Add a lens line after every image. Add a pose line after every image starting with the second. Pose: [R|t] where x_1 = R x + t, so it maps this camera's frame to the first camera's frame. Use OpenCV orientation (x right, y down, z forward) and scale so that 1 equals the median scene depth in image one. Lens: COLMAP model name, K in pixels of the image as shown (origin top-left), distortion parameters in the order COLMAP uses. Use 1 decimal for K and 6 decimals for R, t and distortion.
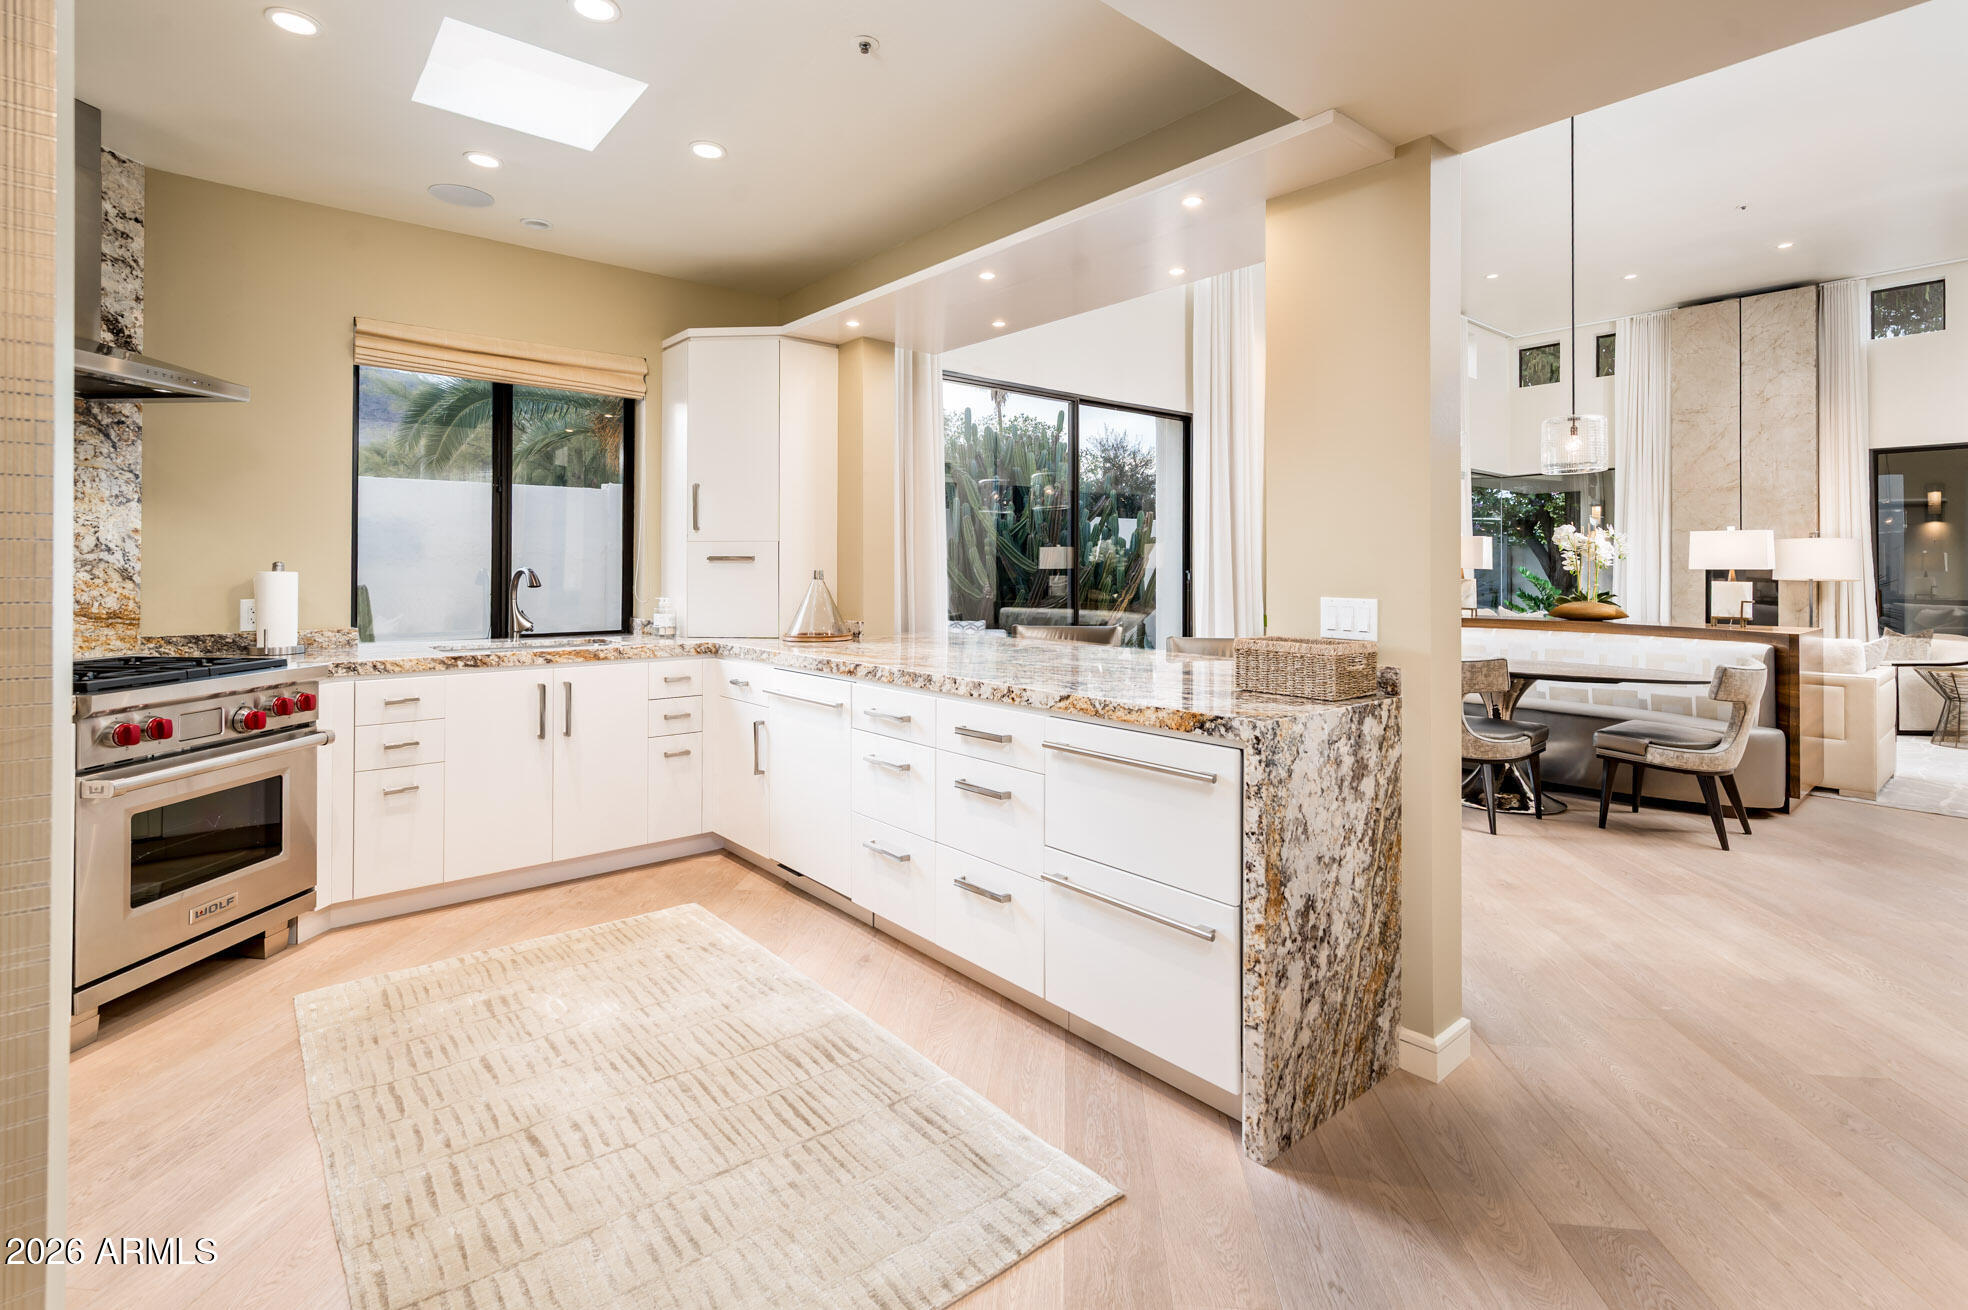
lens RADIAL K [[923.2, 0, 995.4], [0, 923.2, 569.2], [0, 0, 1]] dist [-0.000210, 0.001230]
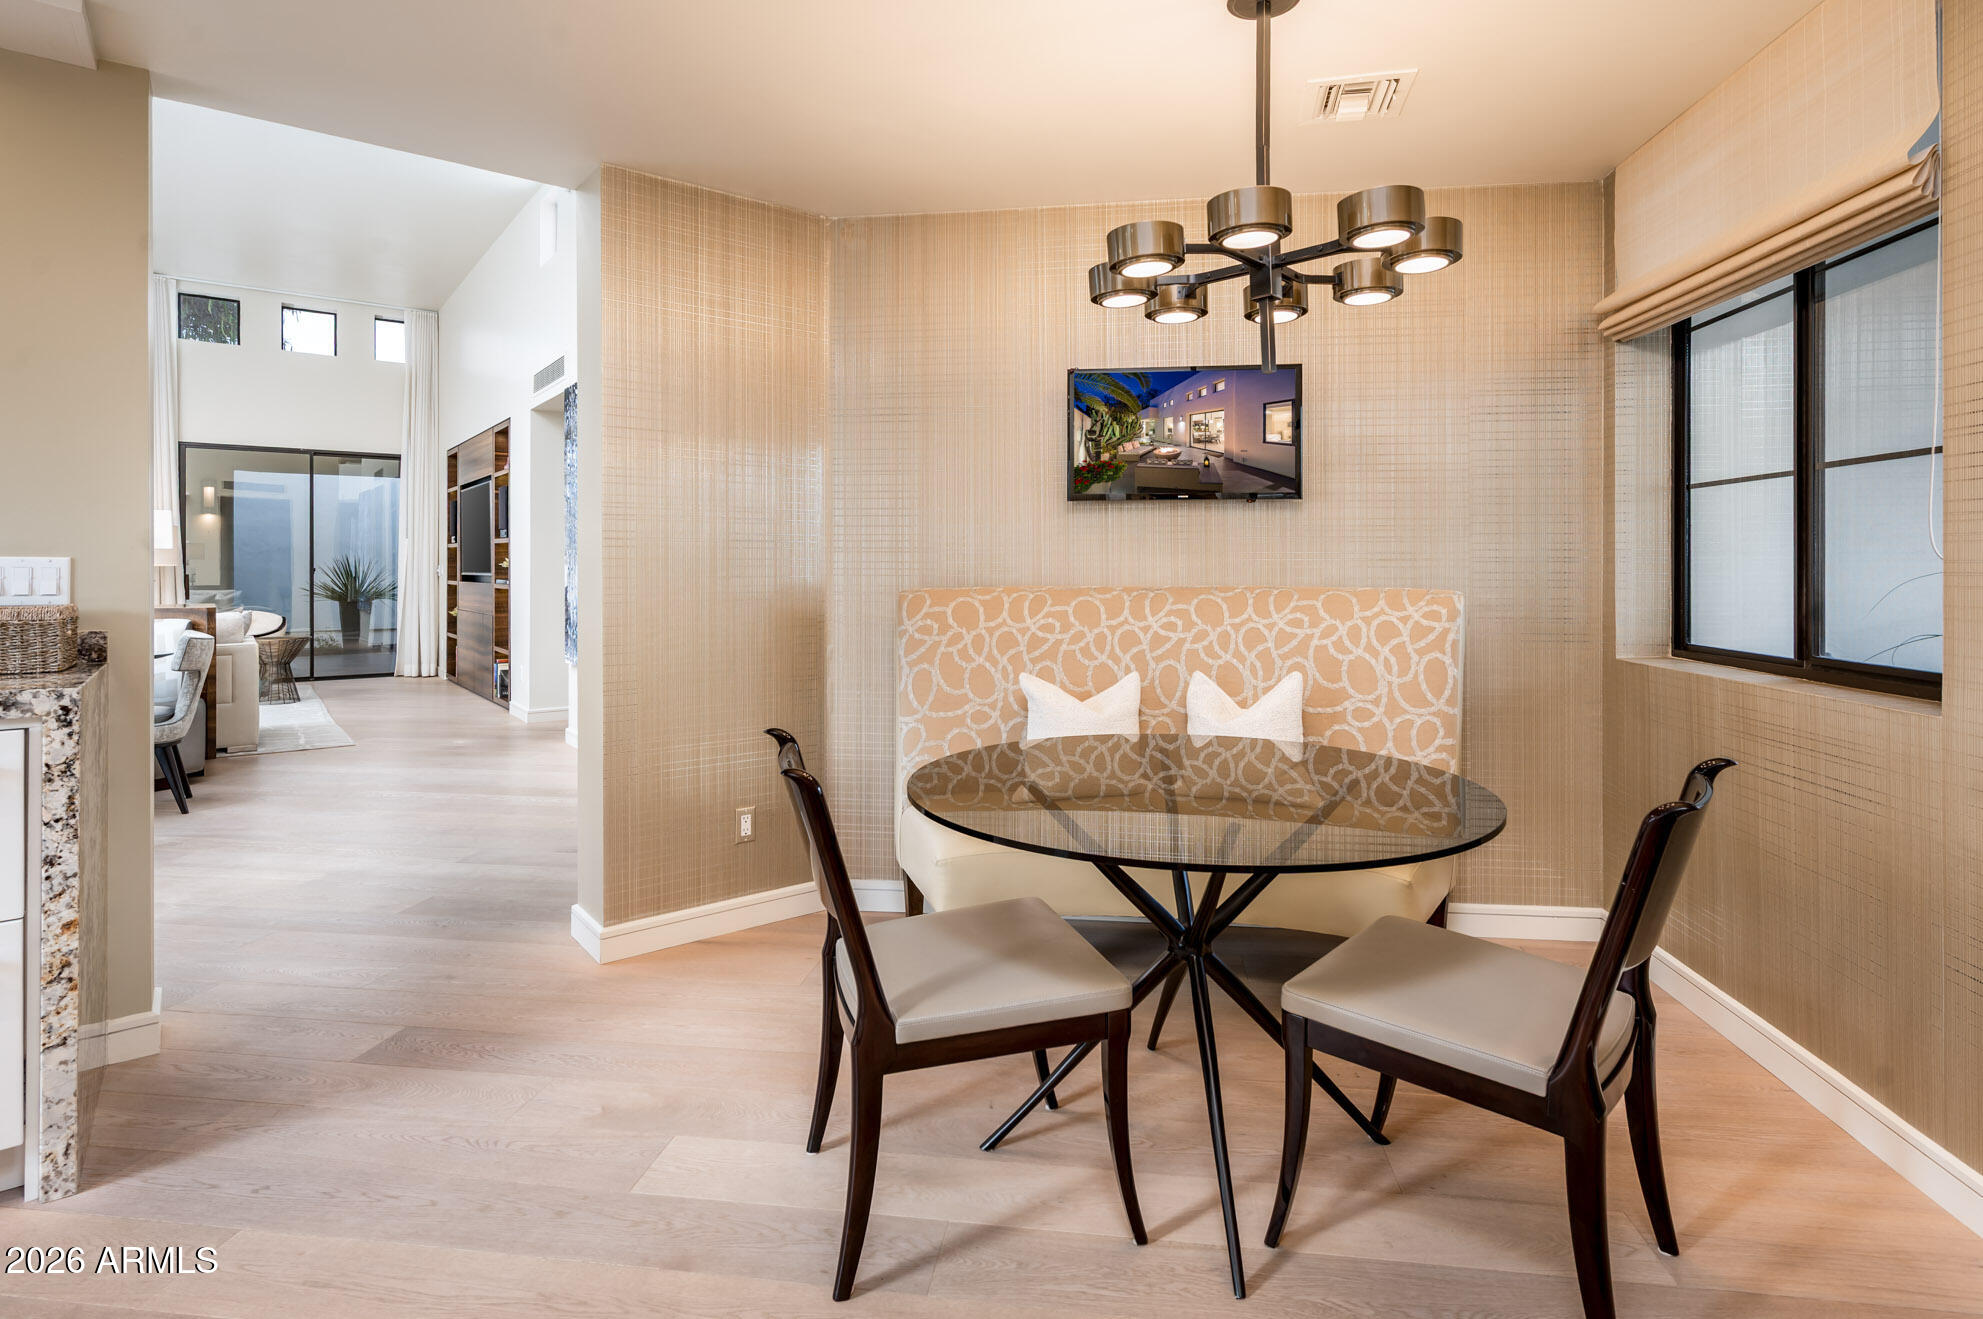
lens RADIAL K [[991.0, 0, 987.8], [0, 991.0, 564.5], [0, 0, 1]] dist [0.001391, 0.000619]
pose [[0.048360, -0.000097, 0.998830, -0.406056], [0.000236, 1.000000, 0.000086, 0.032315], [-0.998830, 0.000232, 0.048360, 0.060012]]
